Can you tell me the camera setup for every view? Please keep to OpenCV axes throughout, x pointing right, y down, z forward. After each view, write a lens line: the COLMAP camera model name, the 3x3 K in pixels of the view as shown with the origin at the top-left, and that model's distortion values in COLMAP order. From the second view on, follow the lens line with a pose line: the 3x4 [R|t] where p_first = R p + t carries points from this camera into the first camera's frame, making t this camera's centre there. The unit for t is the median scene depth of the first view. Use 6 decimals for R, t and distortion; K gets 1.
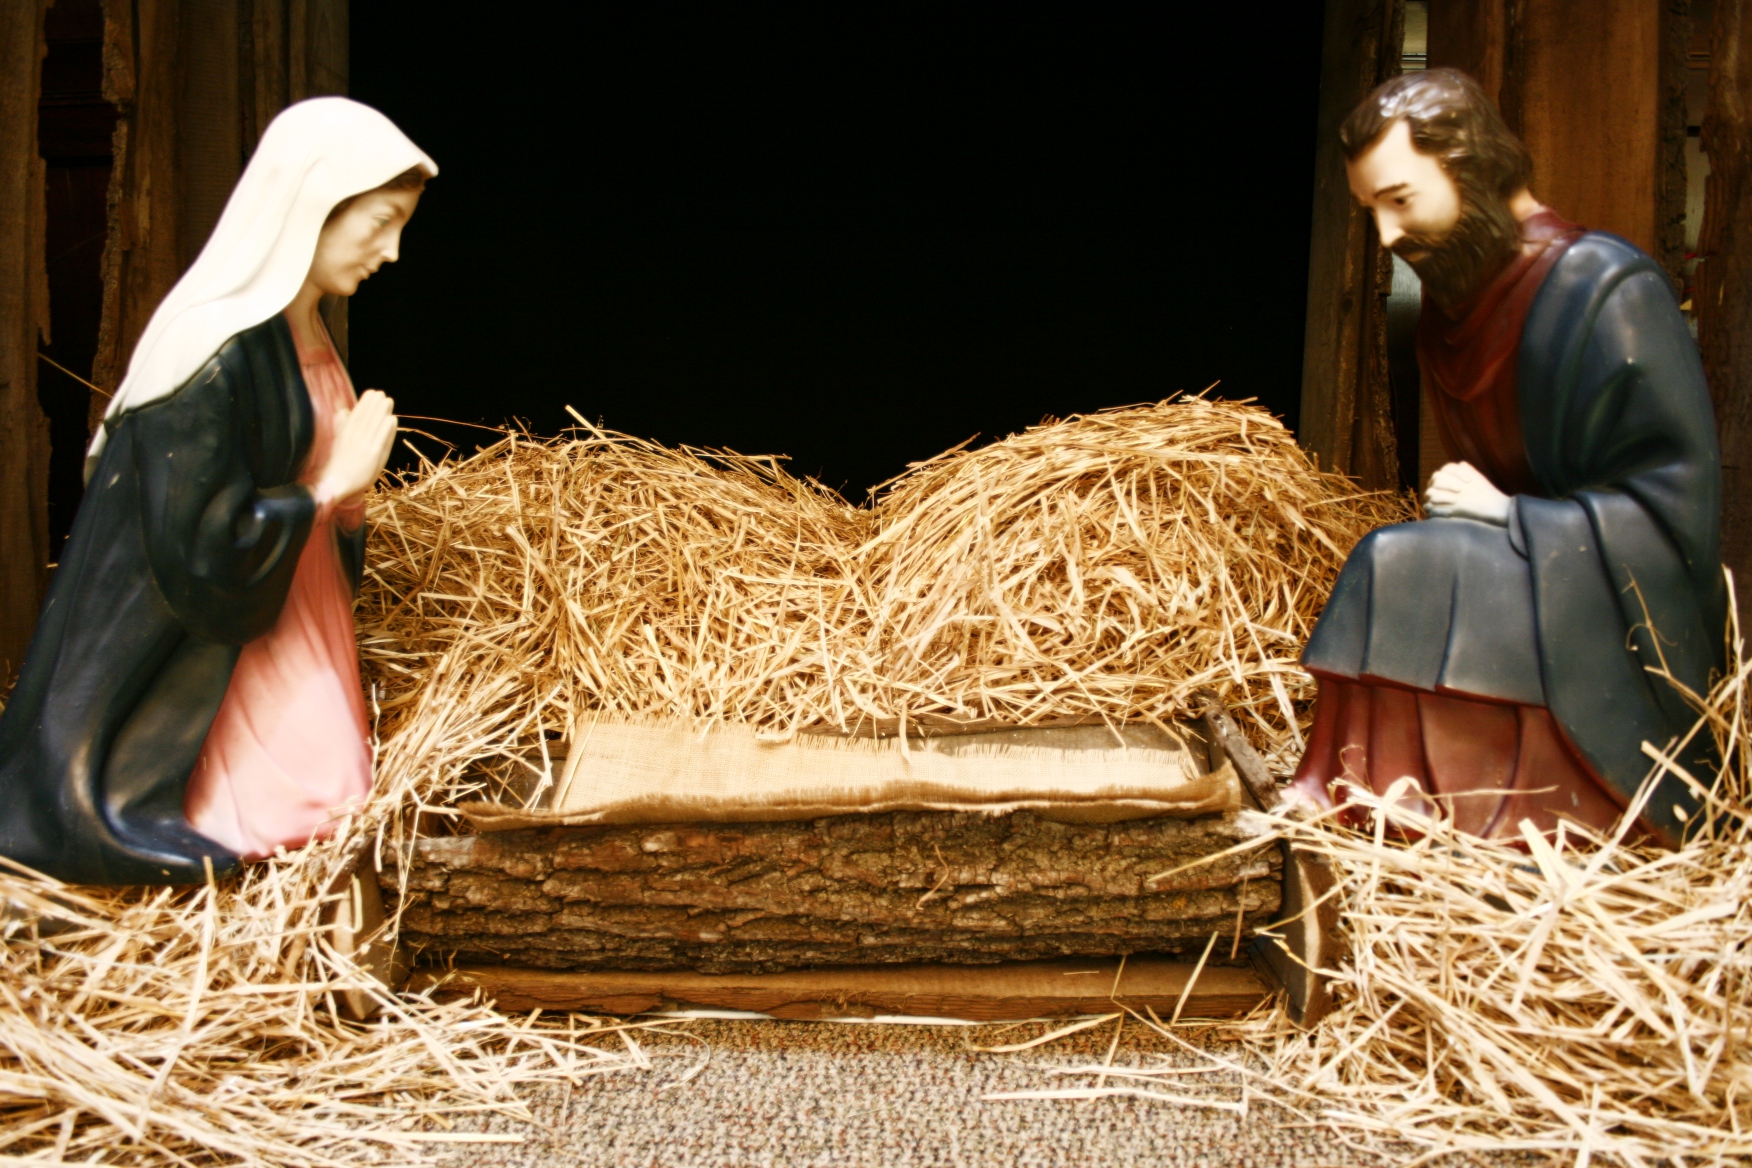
lens RADIAL K [[1452.6, 0, 872.8], [0, 1452.6, 587.1], [0, 0, 1]] dist [-0.089627, 0.006585]
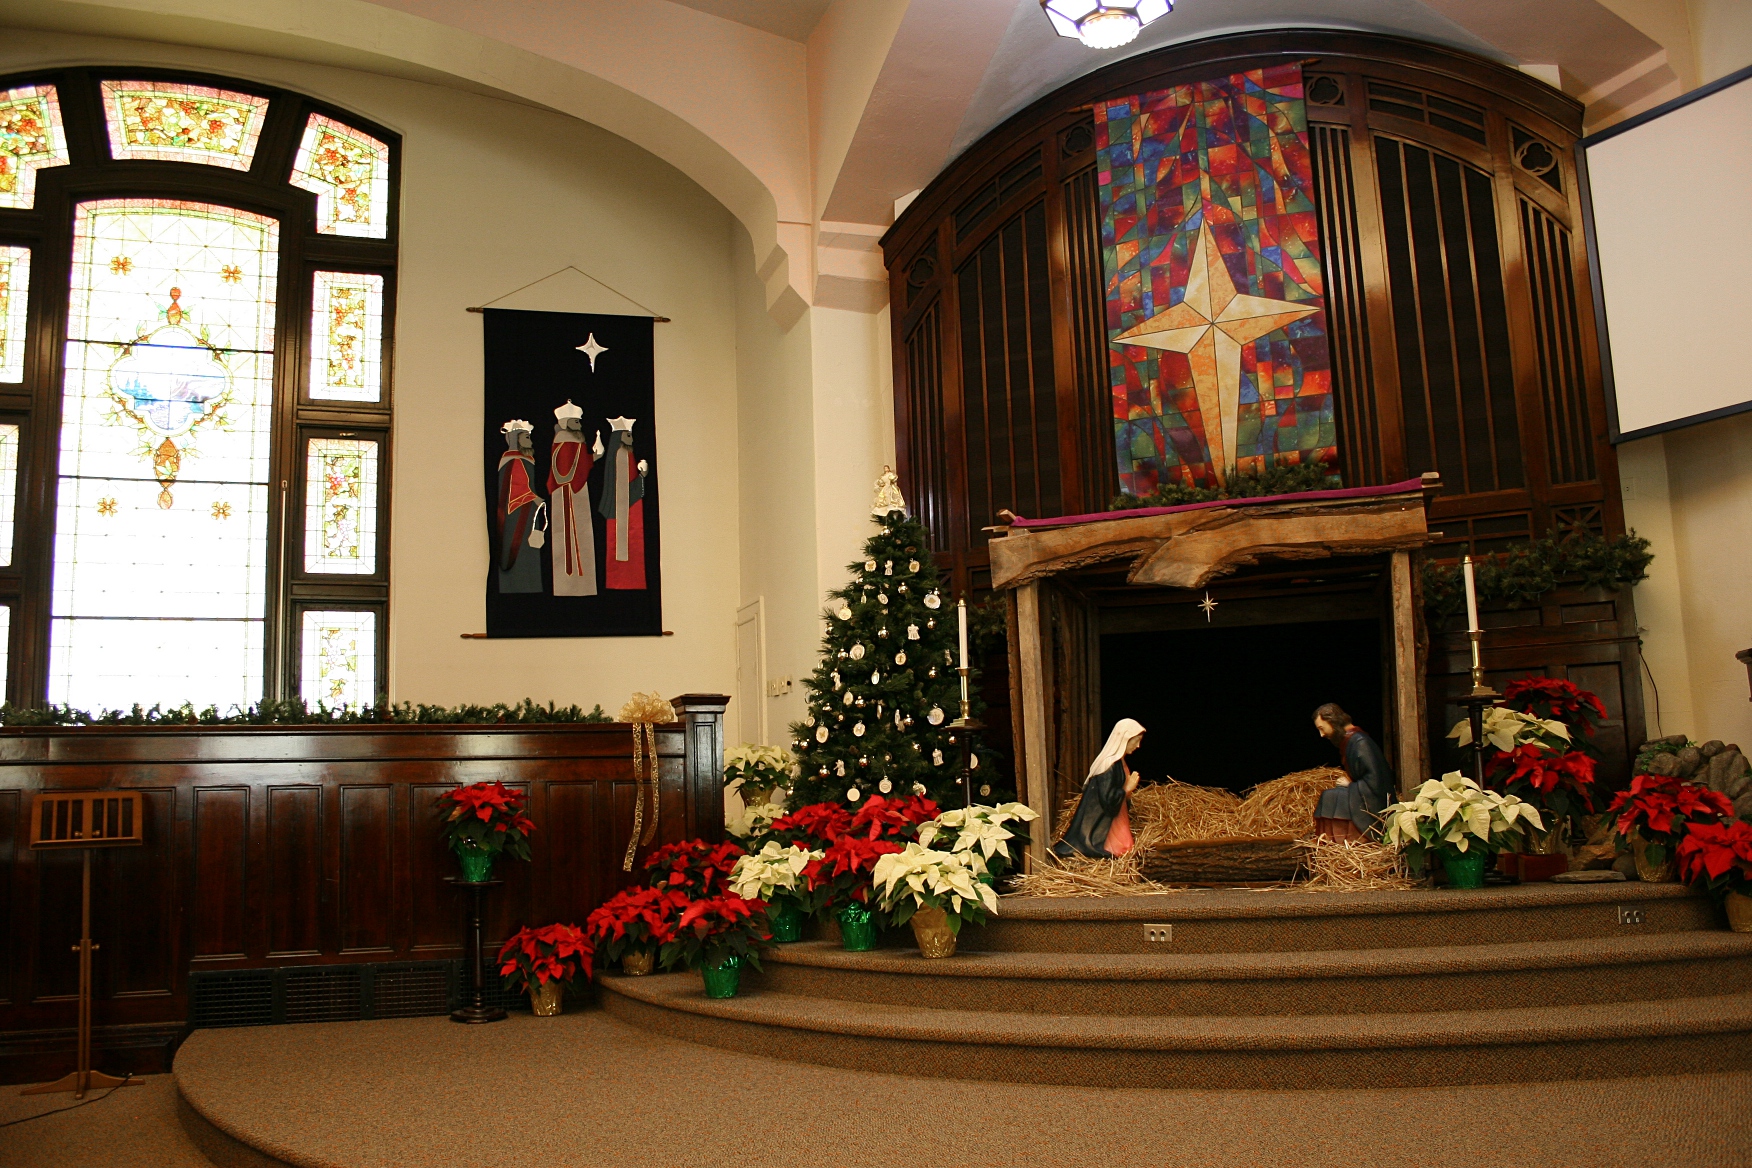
lens RADIAL K [[1452.6, 0, 870.8], [0, 1452.6, 588.4], [0, 0, 1]] dist [-0.089627, 0.006585]
pose [[0.928221, -0.078740, -0.363600, 0.795160], [-0.021958, 0.964046, -0.264827, 0.690364], [0.371380, 0.253802, 0.893119, -4.593184]]
